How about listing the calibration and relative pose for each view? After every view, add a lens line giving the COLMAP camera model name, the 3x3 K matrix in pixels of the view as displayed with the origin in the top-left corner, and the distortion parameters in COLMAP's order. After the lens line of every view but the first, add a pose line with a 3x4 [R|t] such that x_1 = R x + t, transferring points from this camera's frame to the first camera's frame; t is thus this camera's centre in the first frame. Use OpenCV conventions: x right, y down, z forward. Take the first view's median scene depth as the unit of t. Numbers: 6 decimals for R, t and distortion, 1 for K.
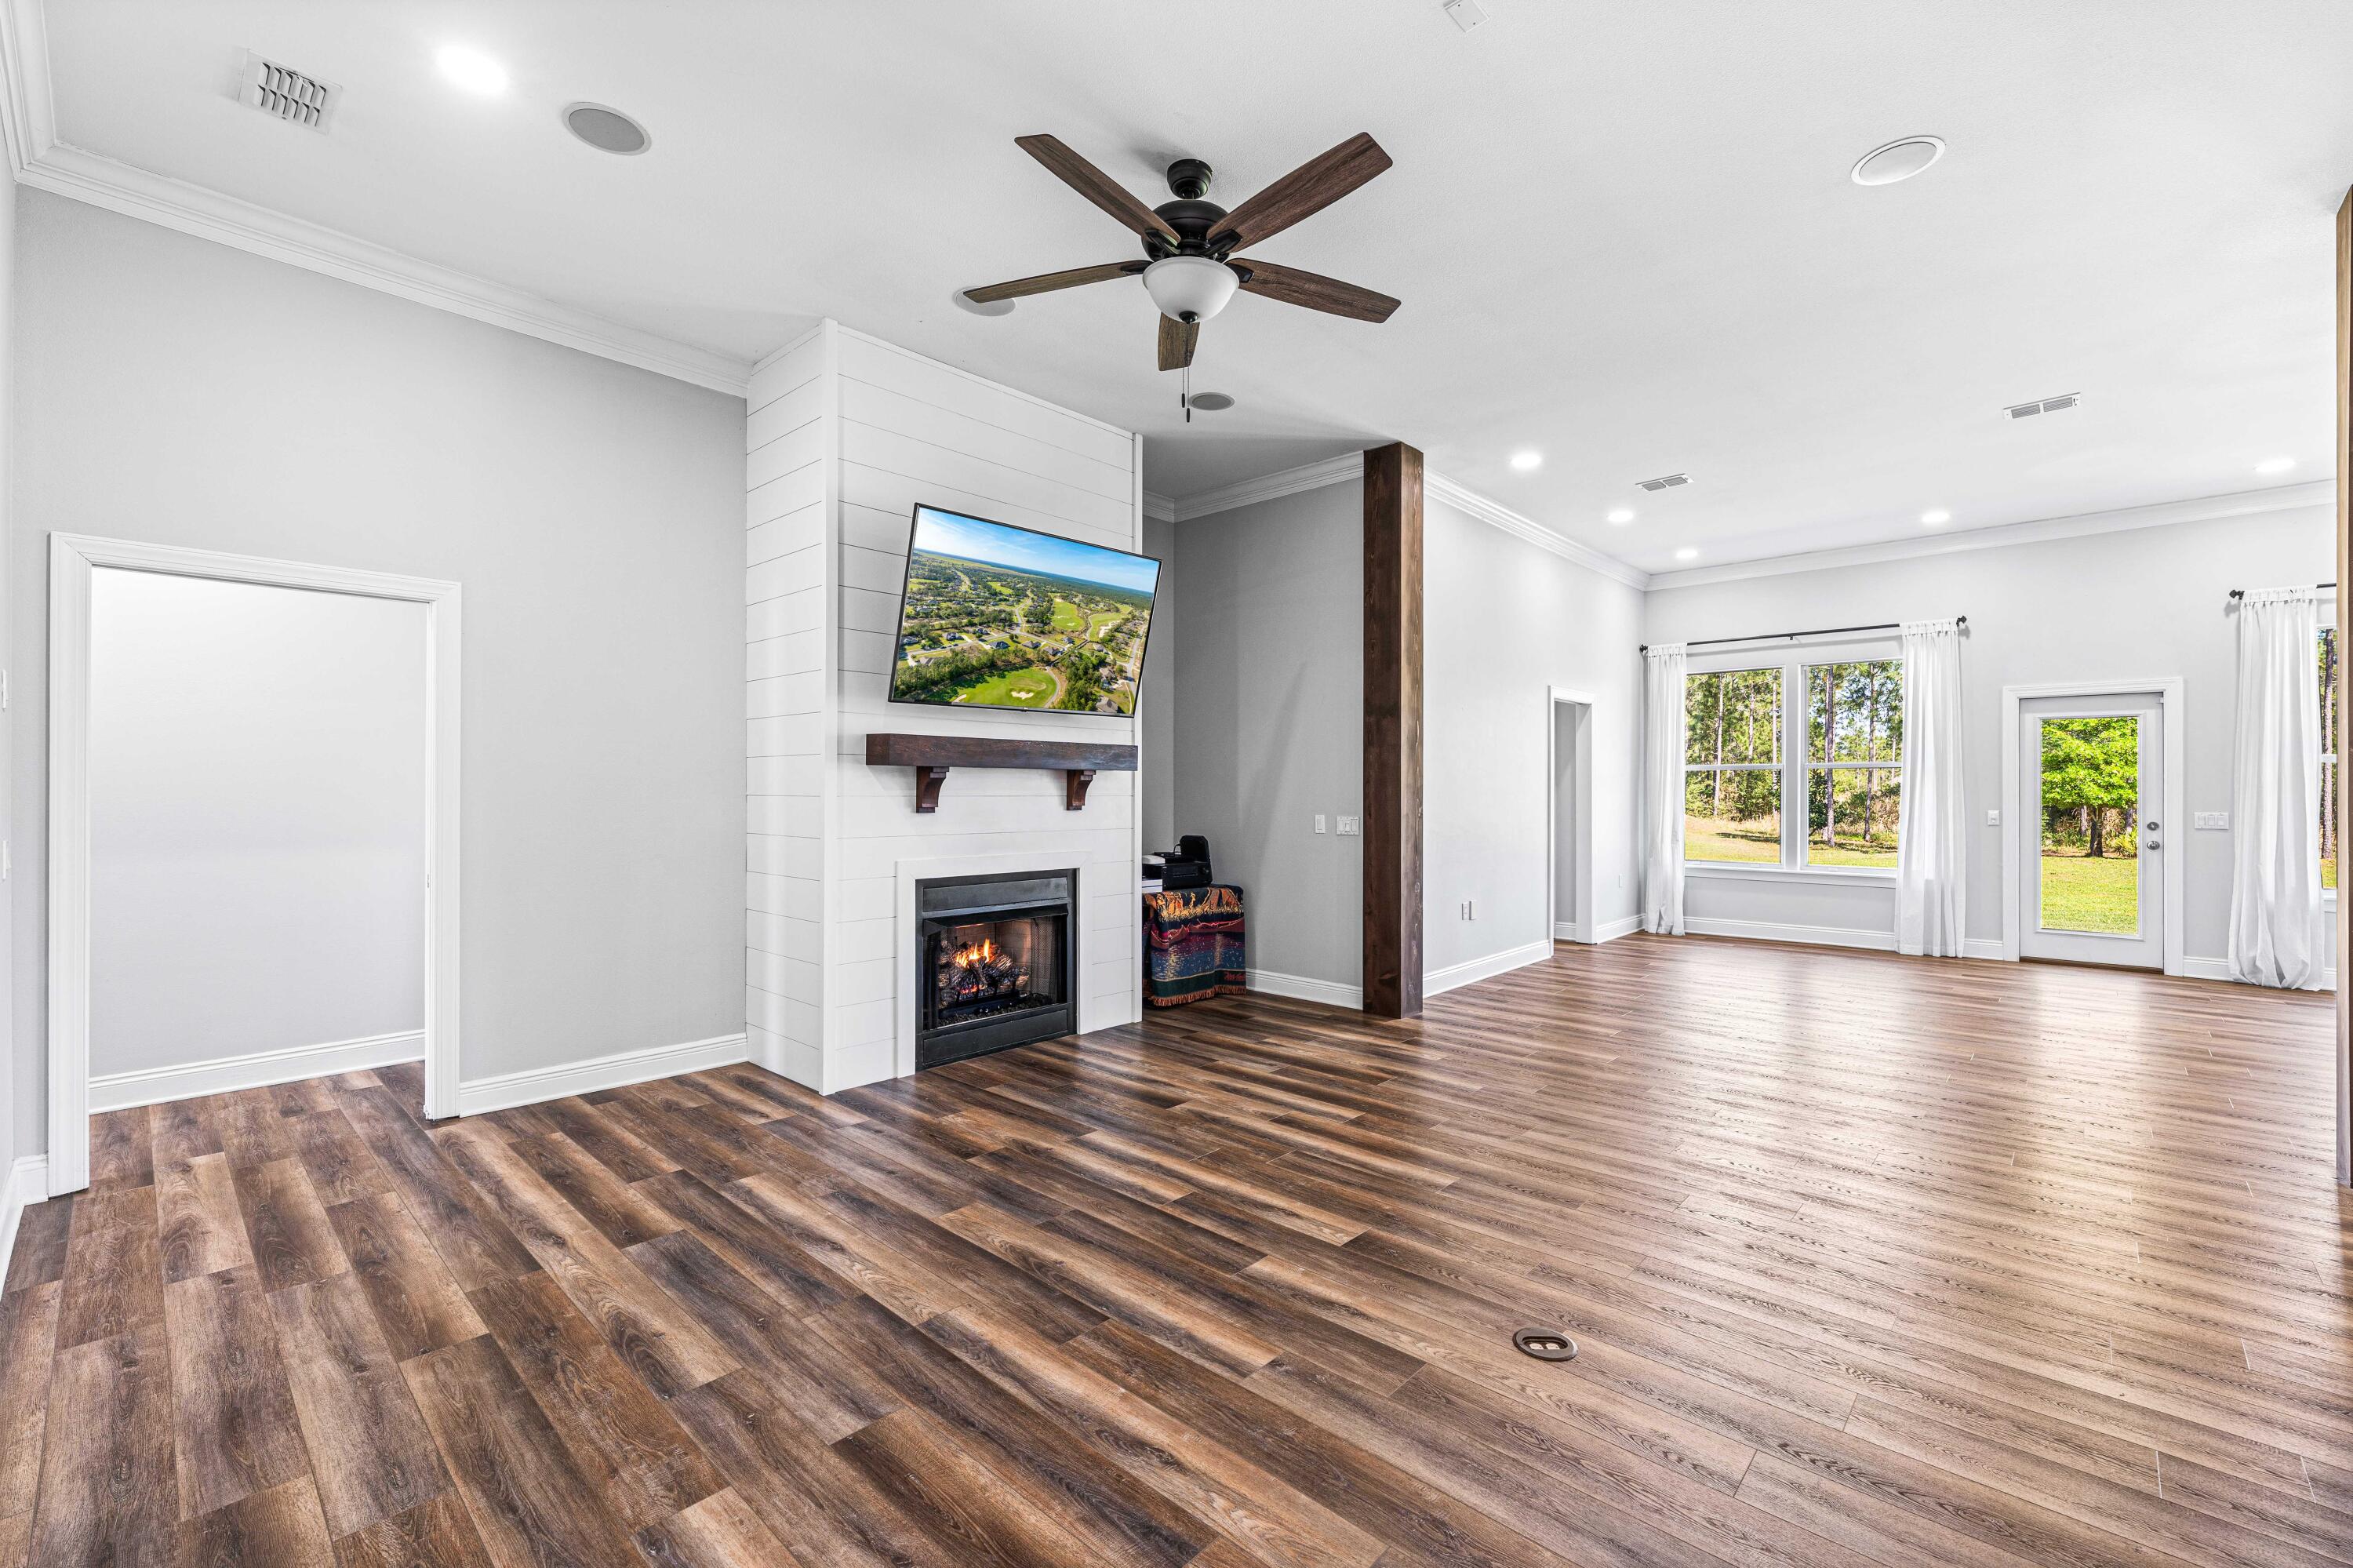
lens RADIAL K [[989.5, 0, 1165.0], [0, 989.5, 792.7], [0, 0, 1]] dist [-0.001681, -0.000205]
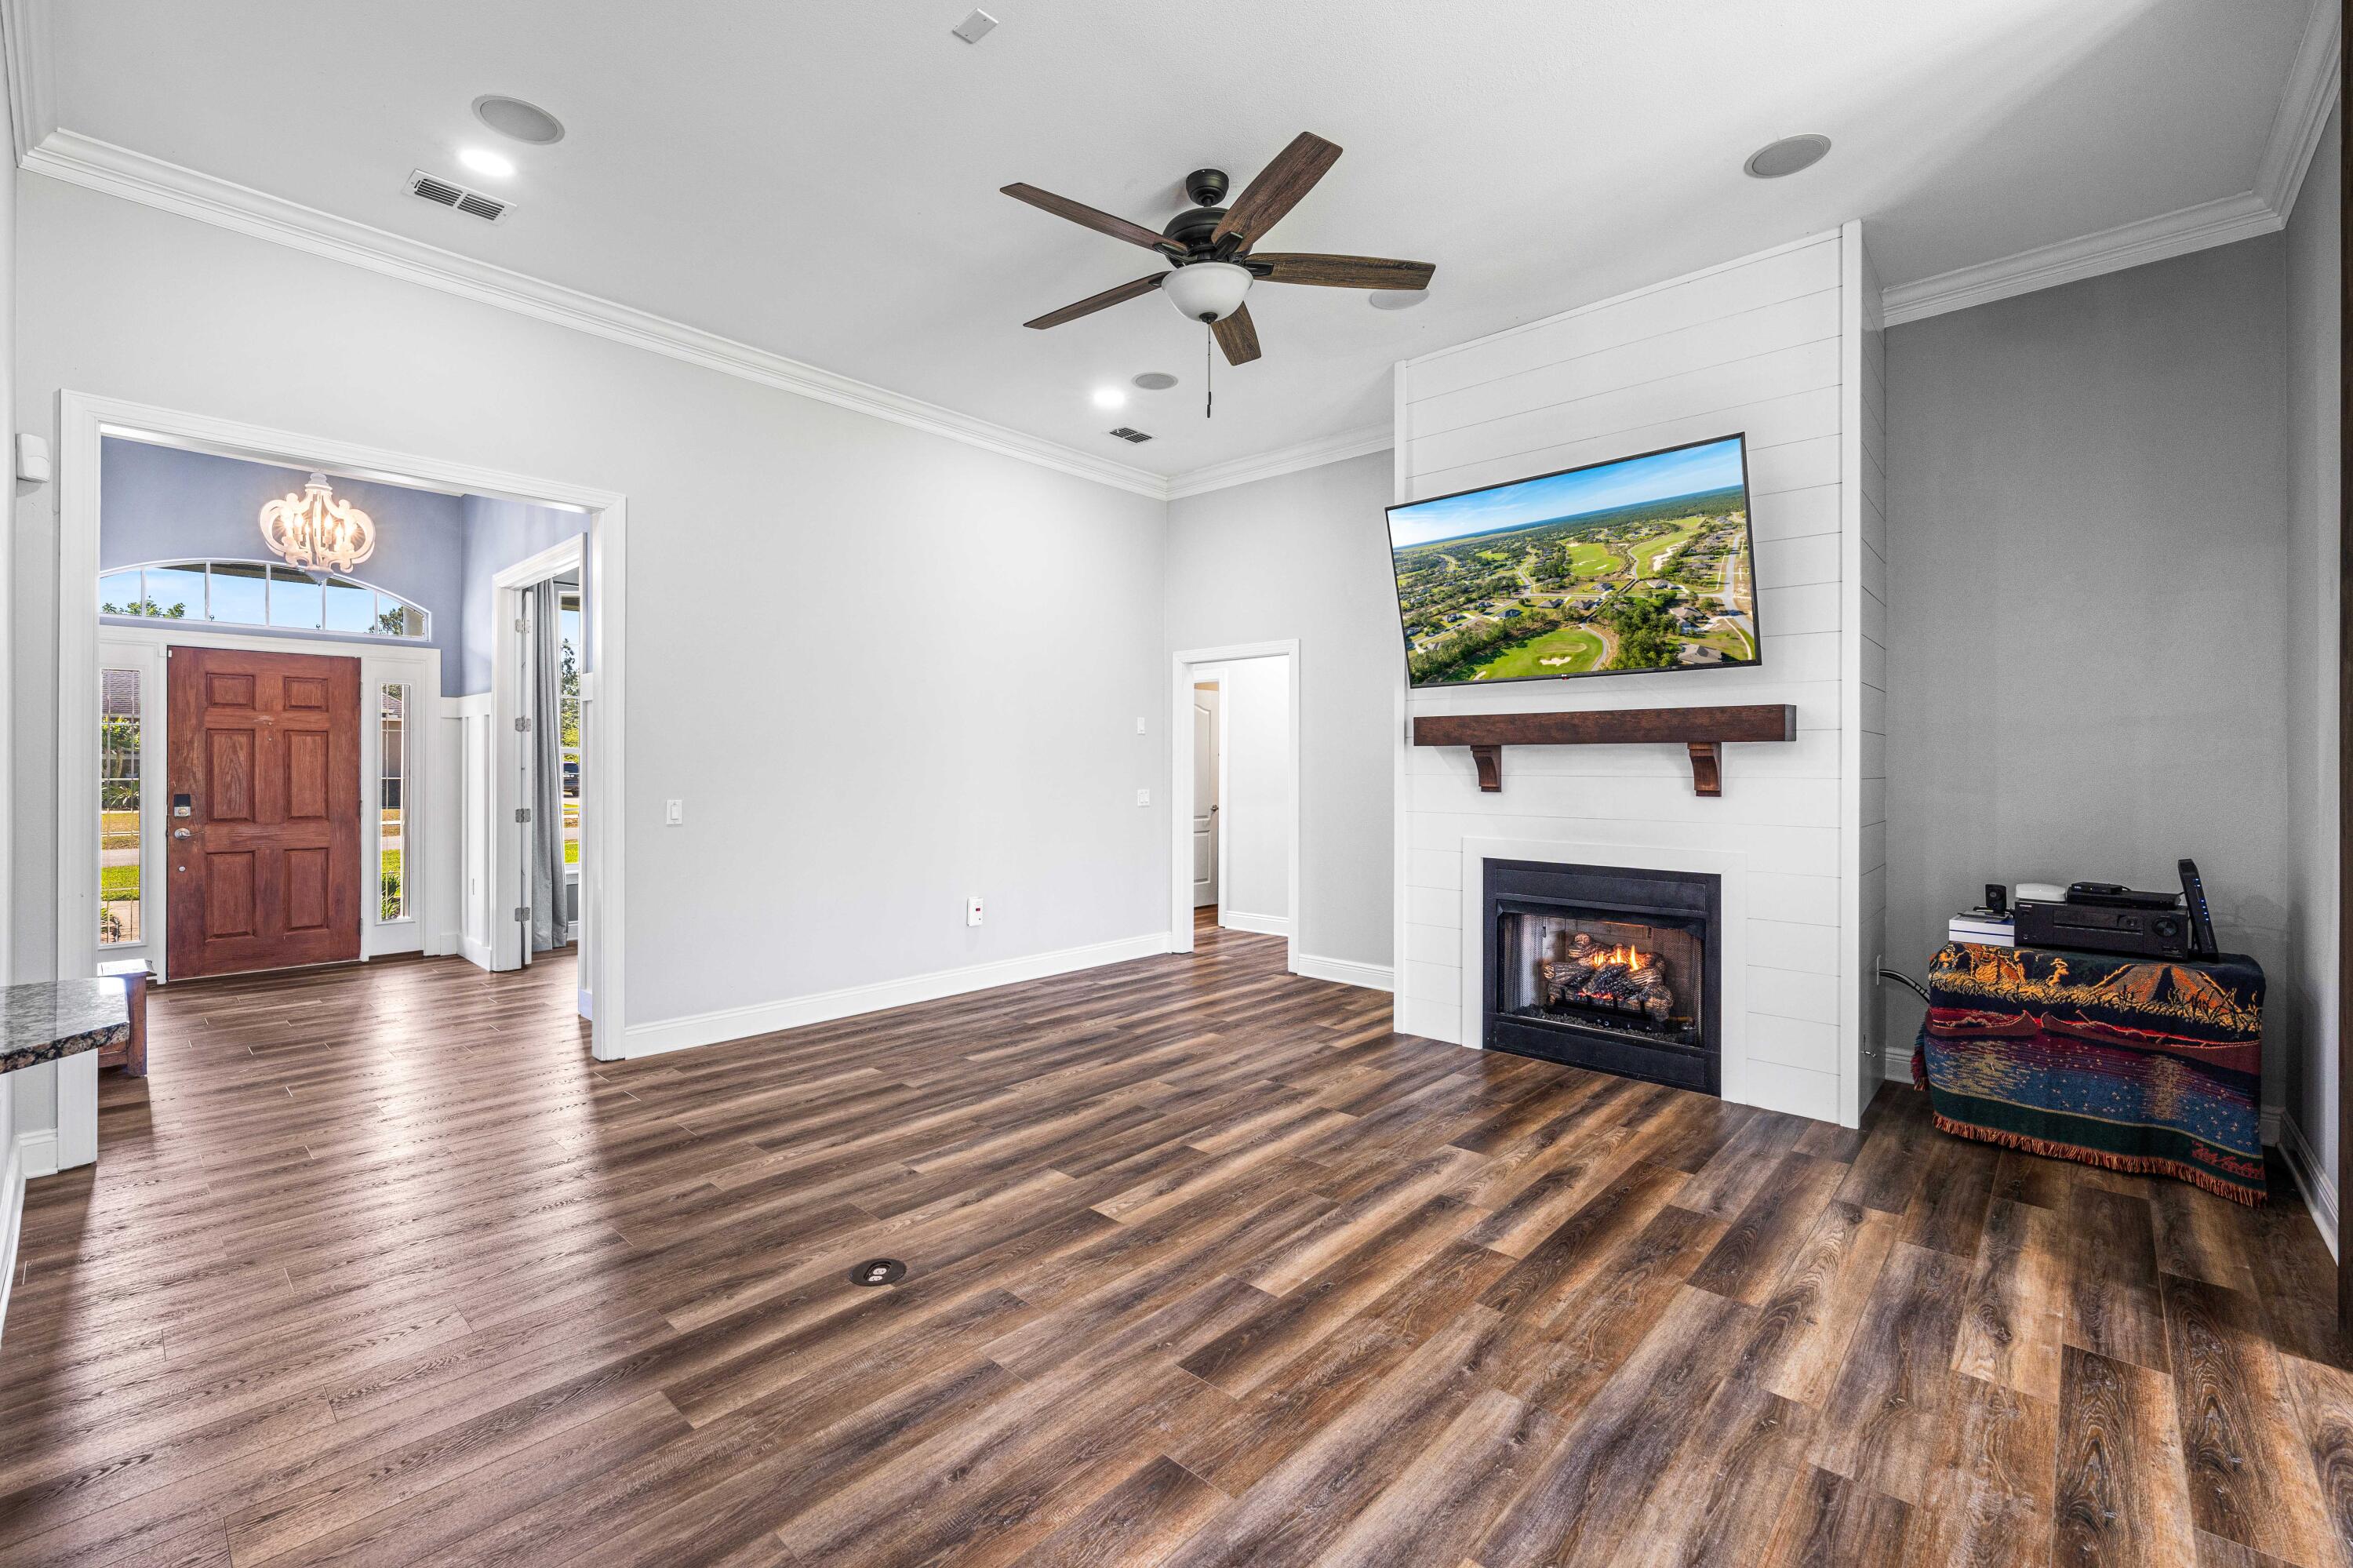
lens RADIAL K [[992.0, 0, 1170.1], [0, 992.0, 768.1], [0, 0, 1]] dist [0.000299, -0.000196]
pose [[0.006771, -0.000866, -0.999977, 0.691313], [-0.005025, 0.999987, -0.000900, -0.001390], [0.999964, 0.005031, 0.006767, 0.610466]]
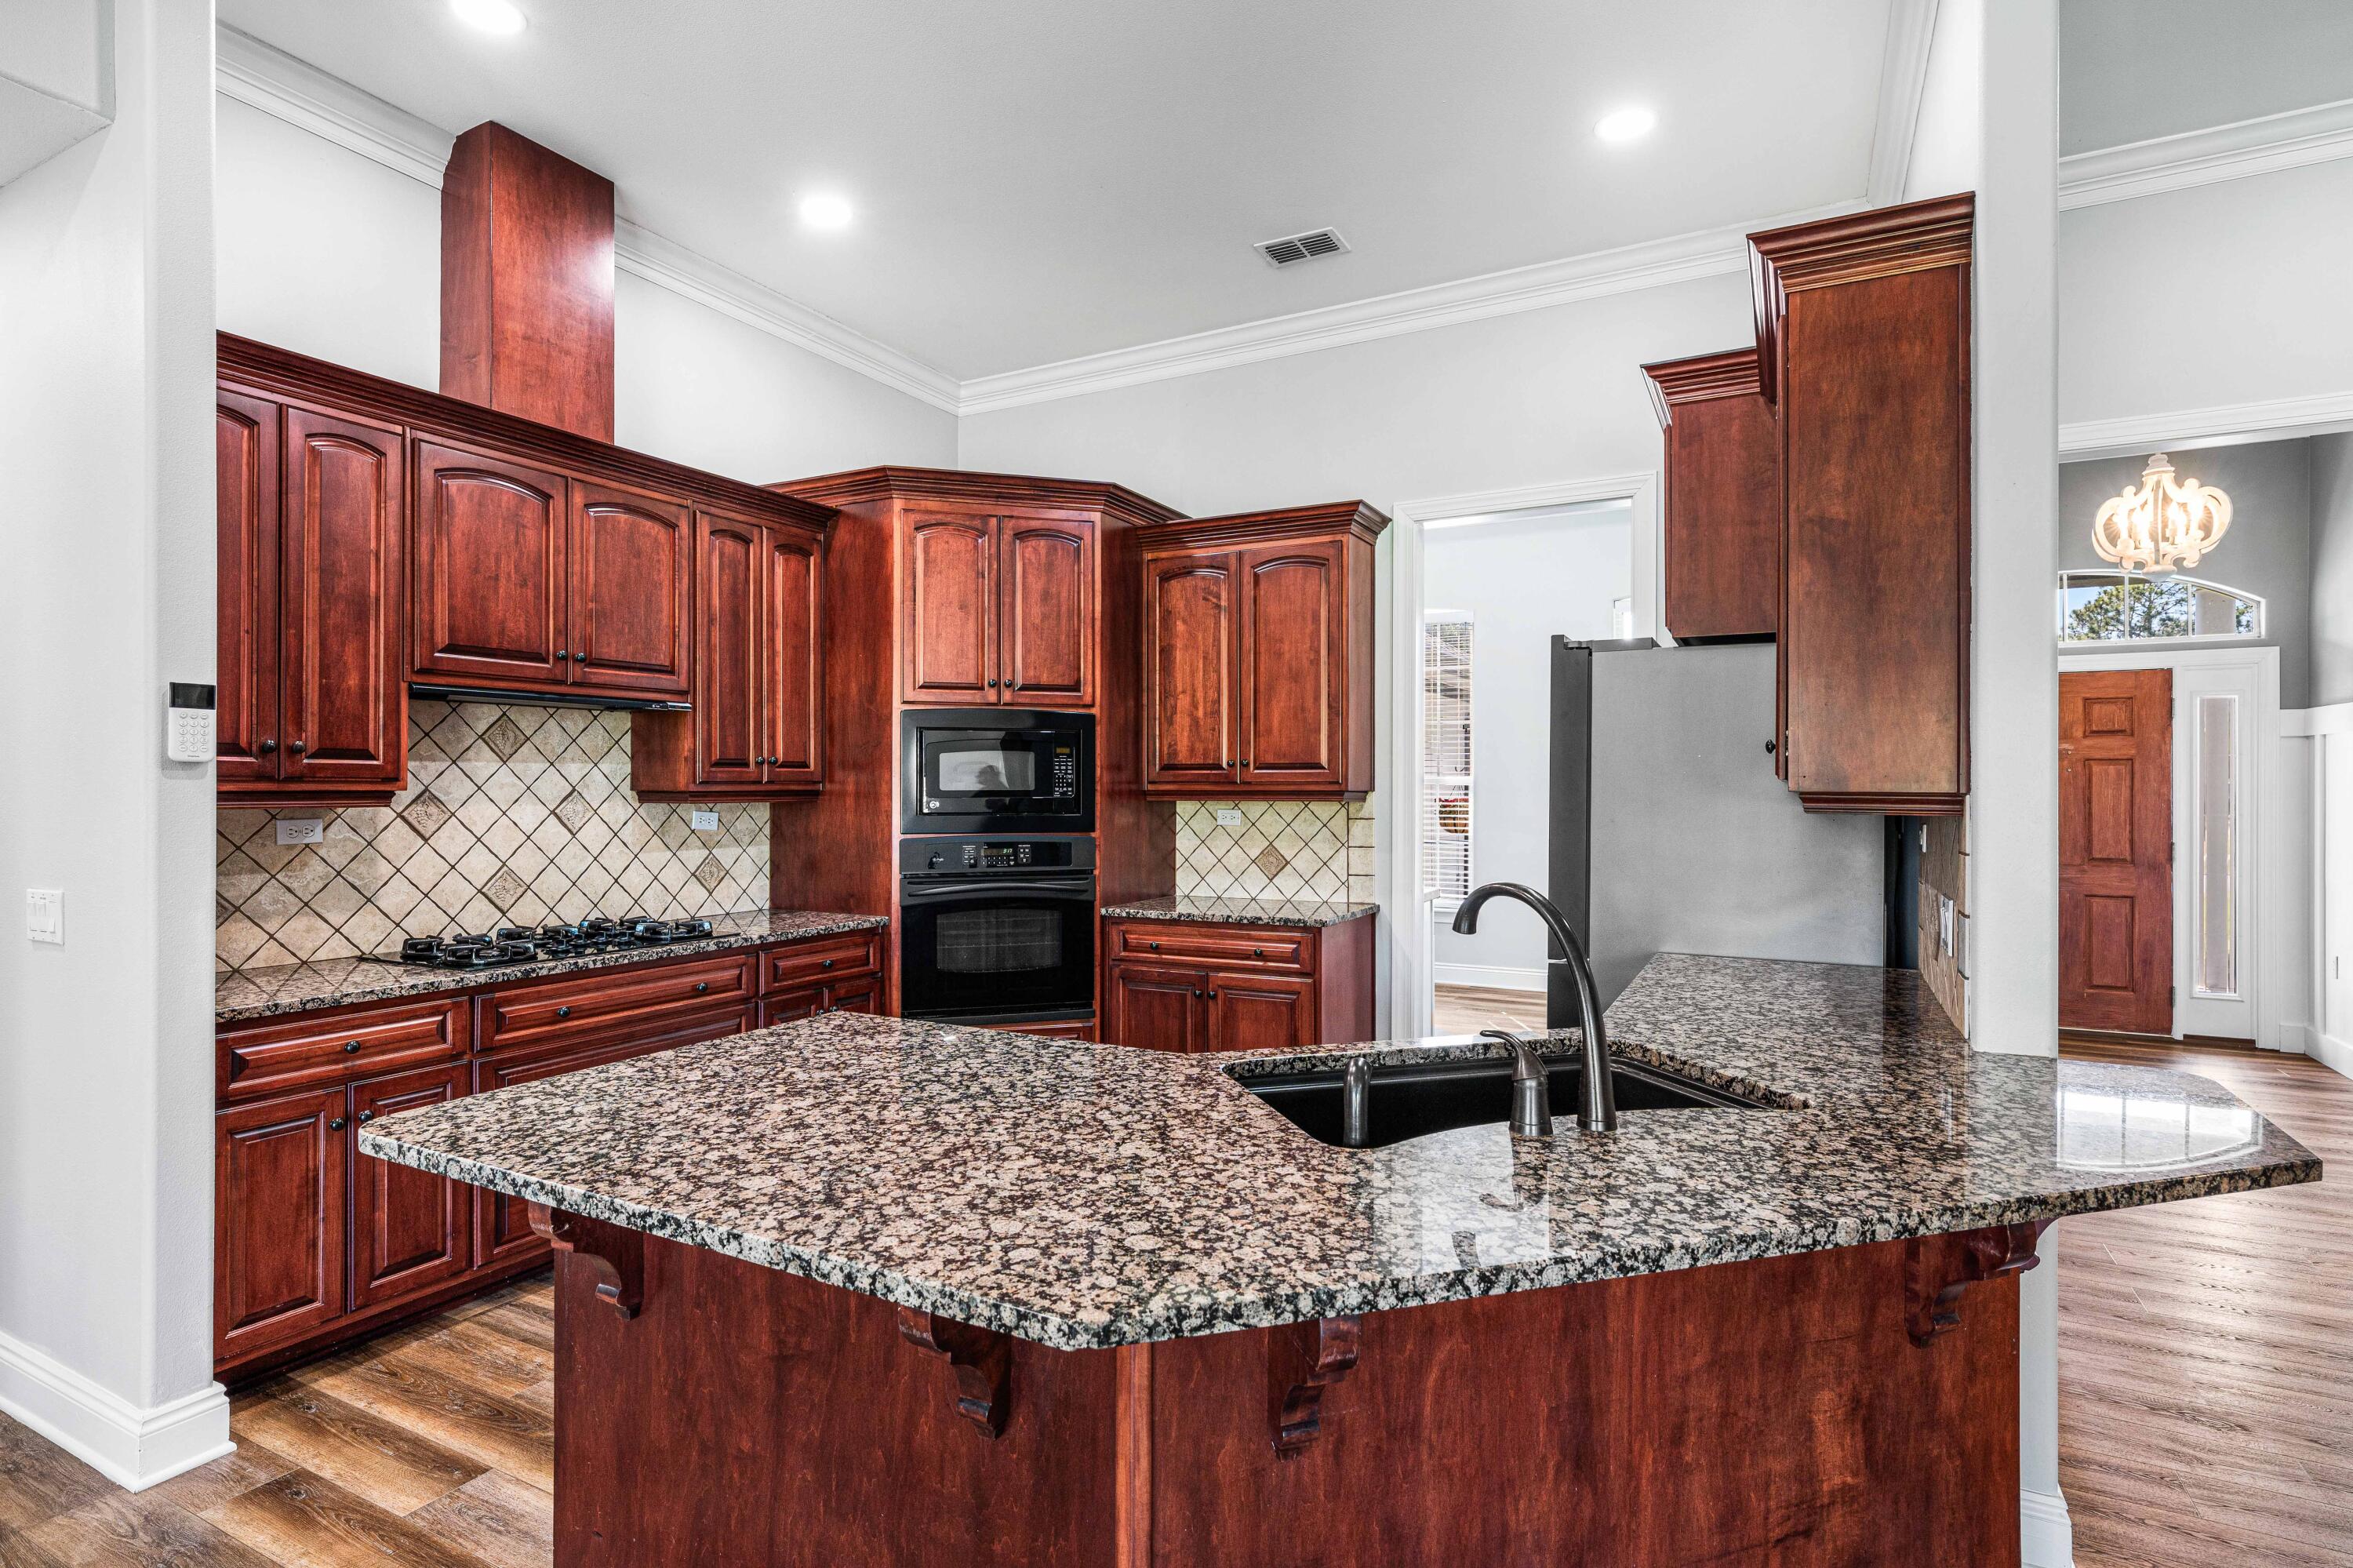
lens RADIAL K [[1168.2, 0, 1169.0], [0, 1168.2, 783.3], [0, 0, 1]] dist [0.000133, 0.000208]
pose [[-0.966212, -0.002640, -0.257734, 0.745063], [-0.003137, 0.999994, 0.001517, -0.015767], [0.257728, 0.002275, -0.966215, 0.500525]]
